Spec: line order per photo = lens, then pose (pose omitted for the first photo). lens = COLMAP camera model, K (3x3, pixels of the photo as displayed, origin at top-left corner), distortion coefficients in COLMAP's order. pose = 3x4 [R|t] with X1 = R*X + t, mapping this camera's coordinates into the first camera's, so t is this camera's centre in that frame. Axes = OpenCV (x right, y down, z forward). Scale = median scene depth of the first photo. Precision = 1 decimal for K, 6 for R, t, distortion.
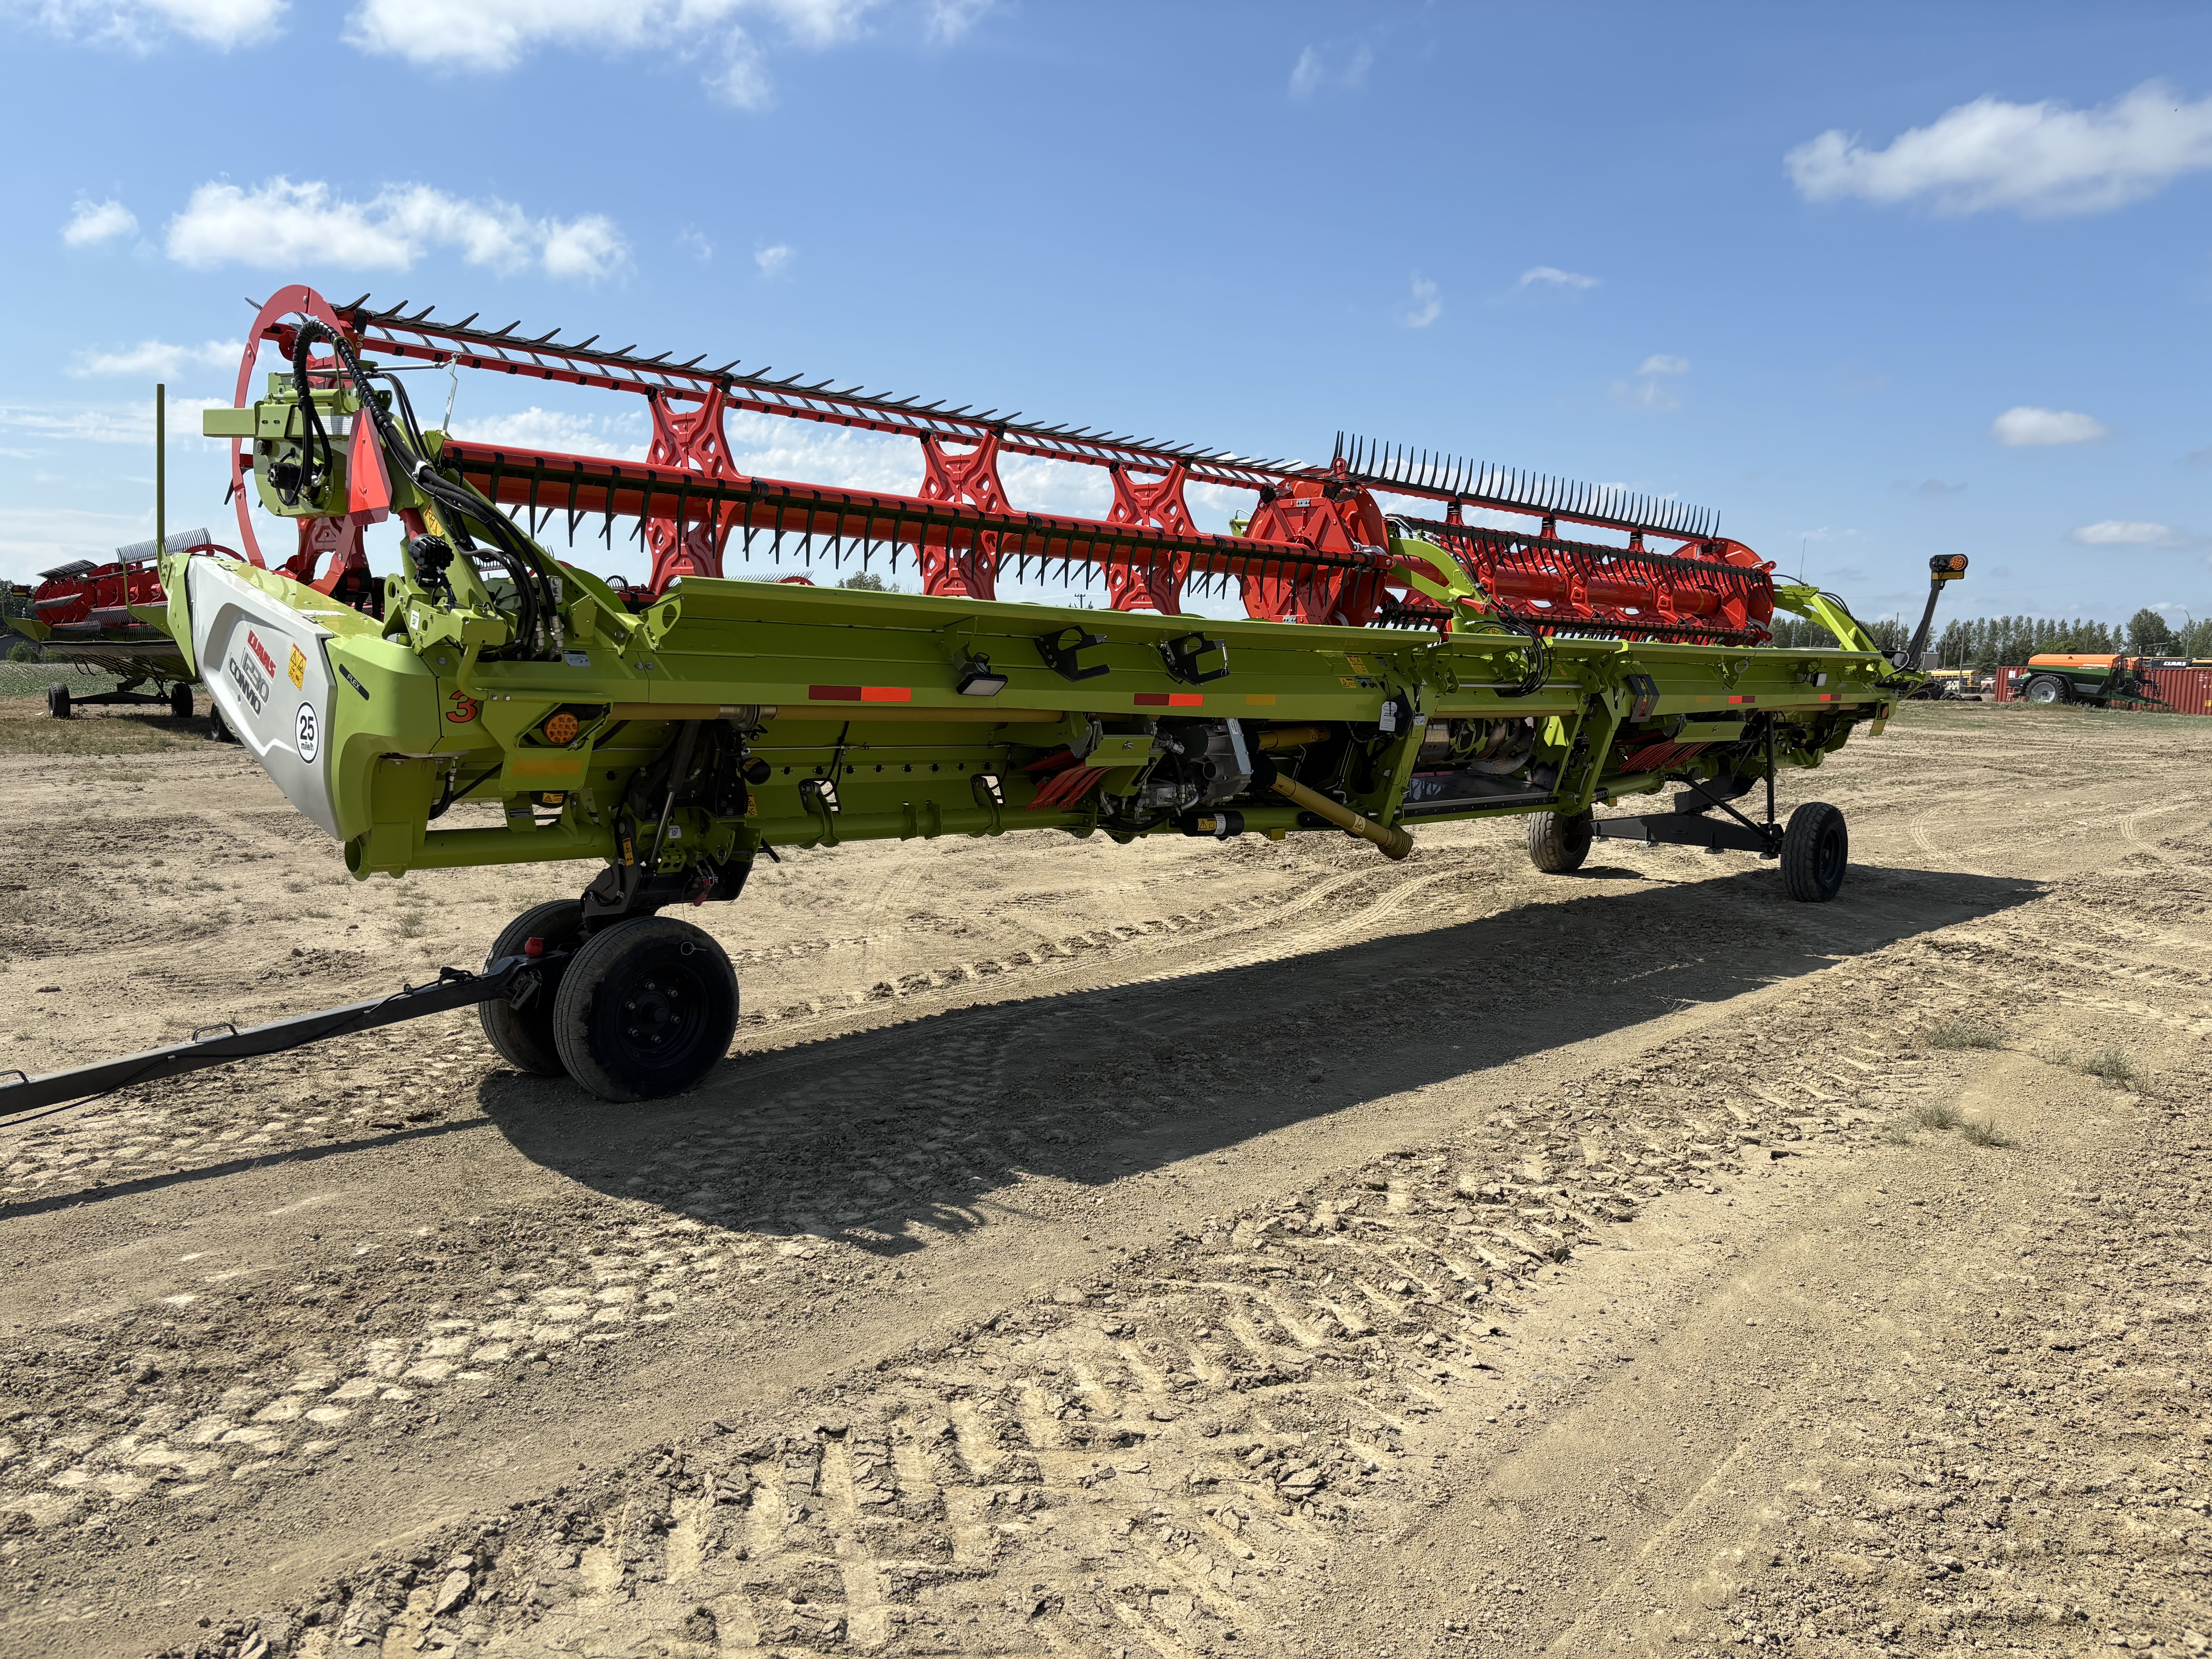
lens RADIAL K [[1672.8, 0, 1101.5], [0, 1672.8, 830.5], [0, 0, 1]] dist [0.004489, -0.004583]
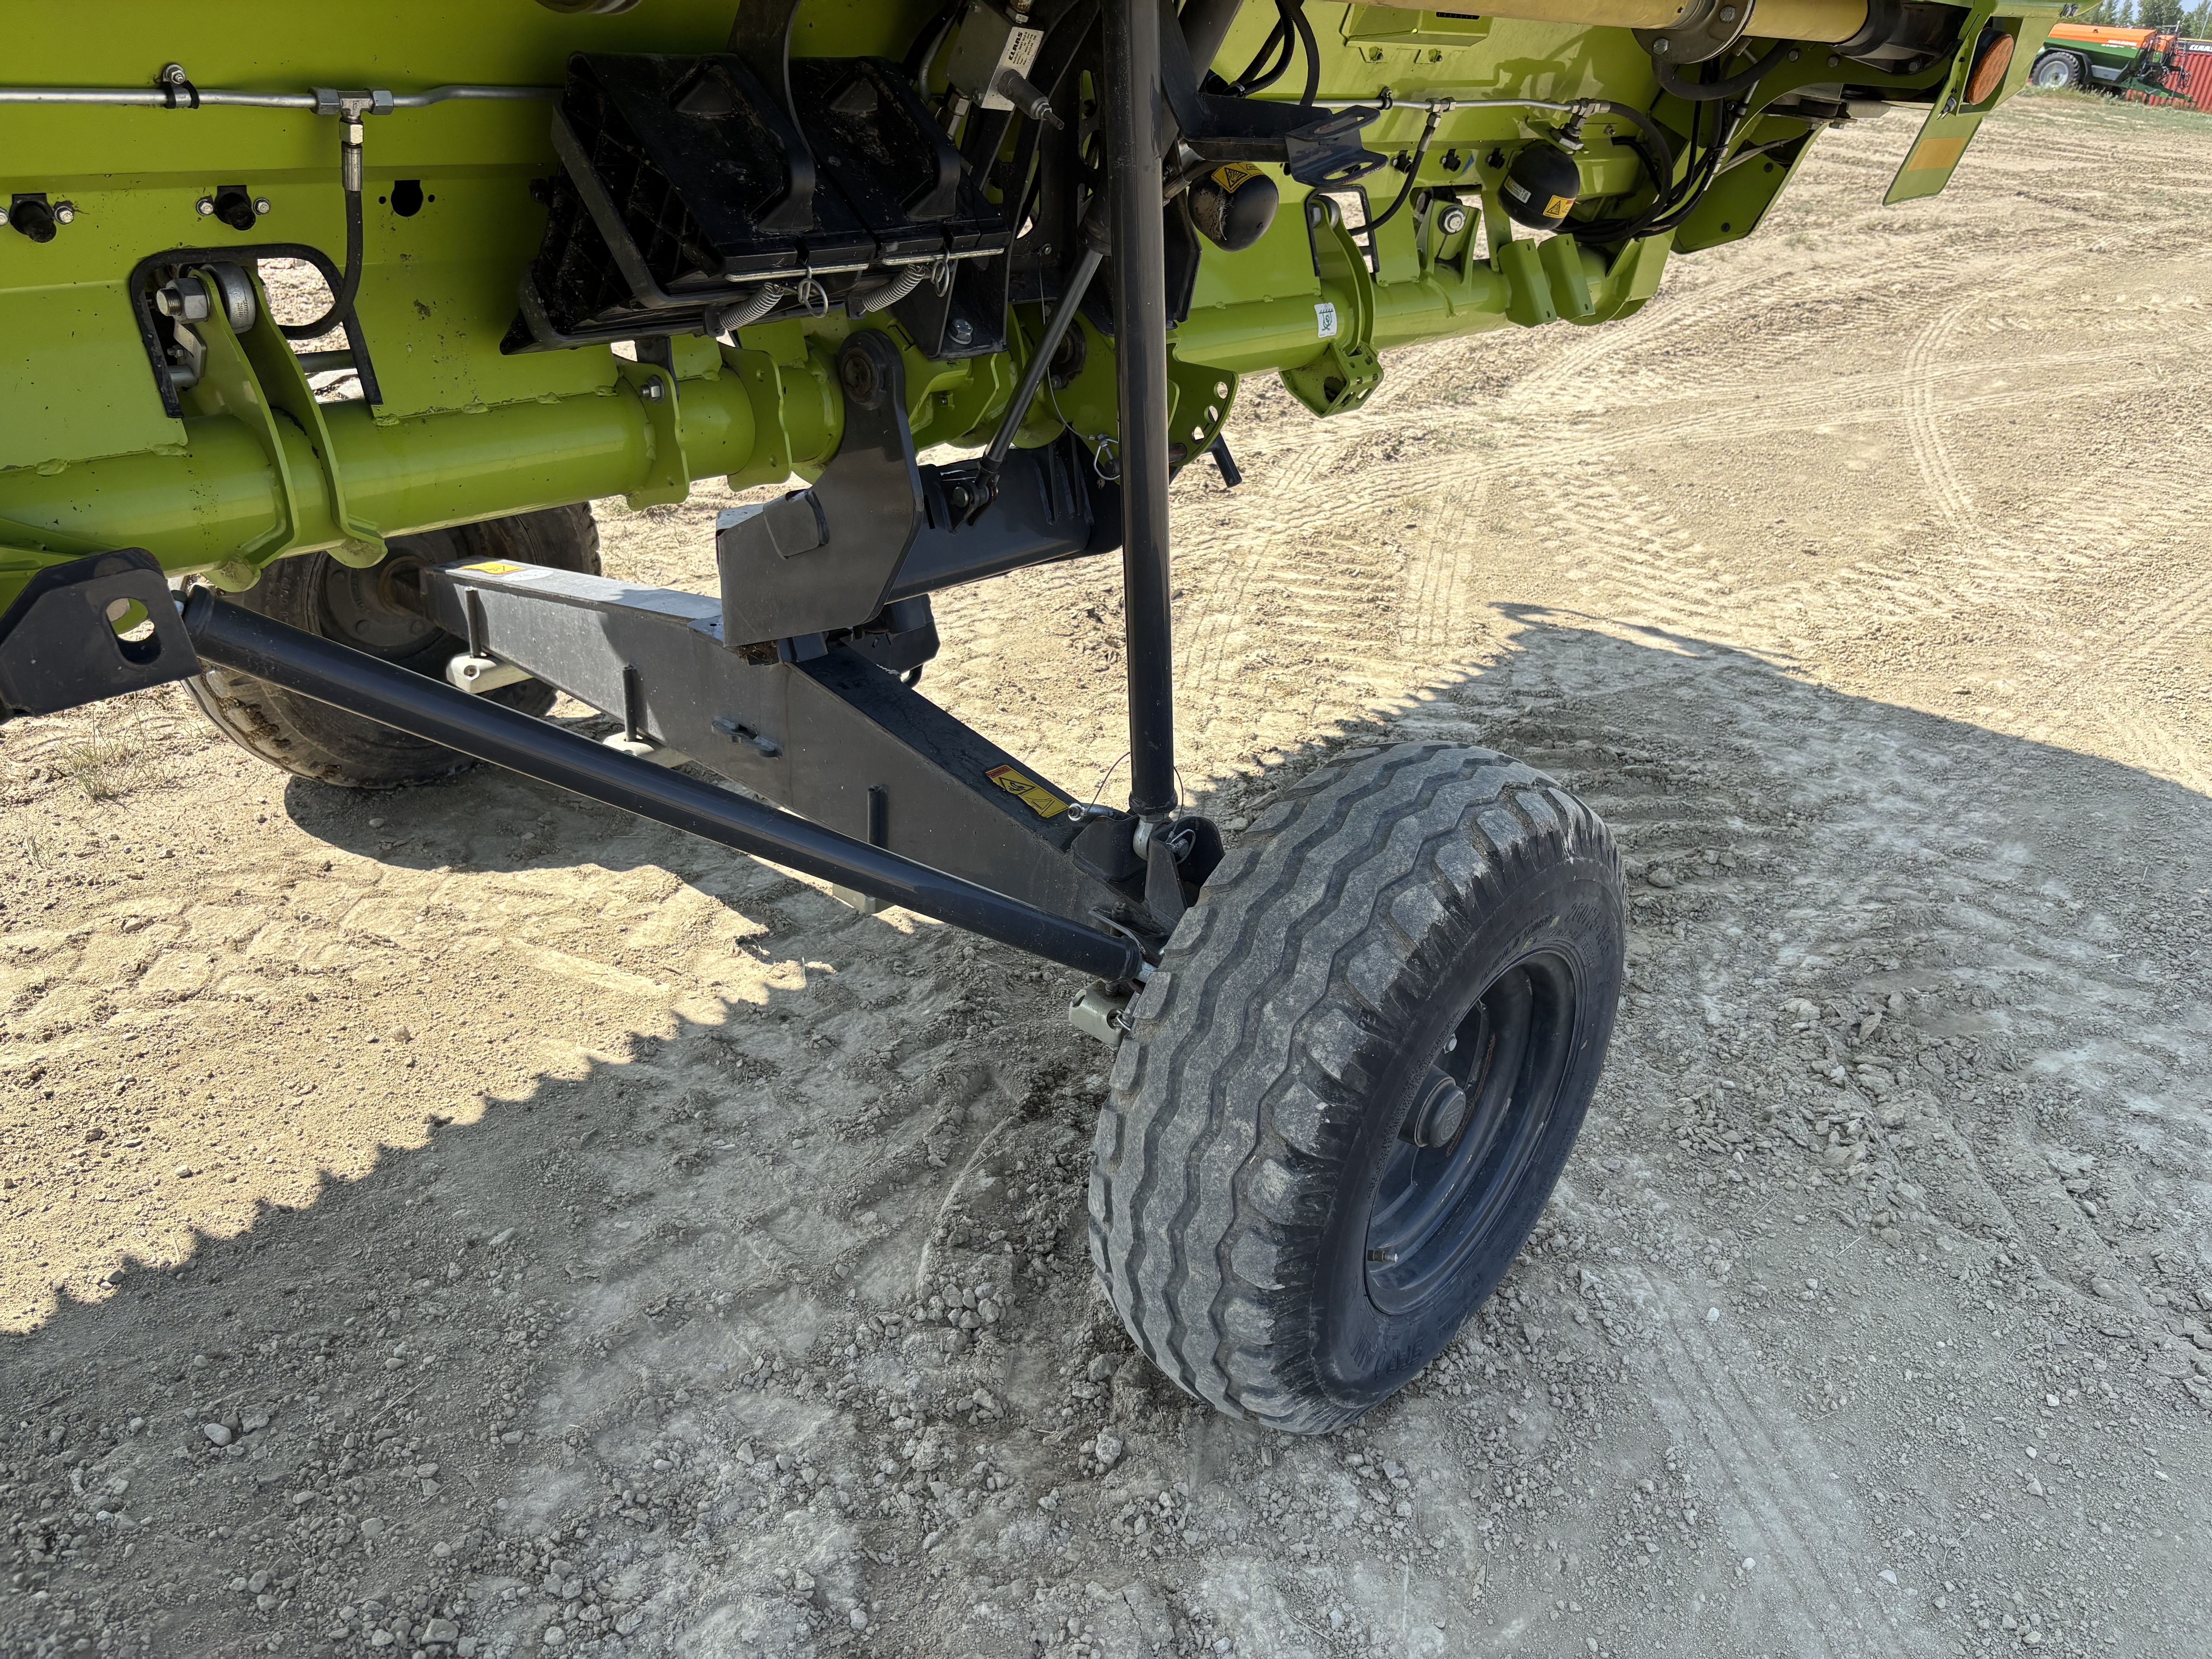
lens RADIAL K [[1672.8, 0, 1111.9], [0, 1672.8, 831.7], [0, 0, 1]] dist [0.004489, -0.004583]
pose [[0.997200, 0.031691, 0.067737, 0.128773], [-0.054129, 0.930846, 0.361380, -0.019187], [-0.051600, -0.364035, 0.929955, 0.286602]]
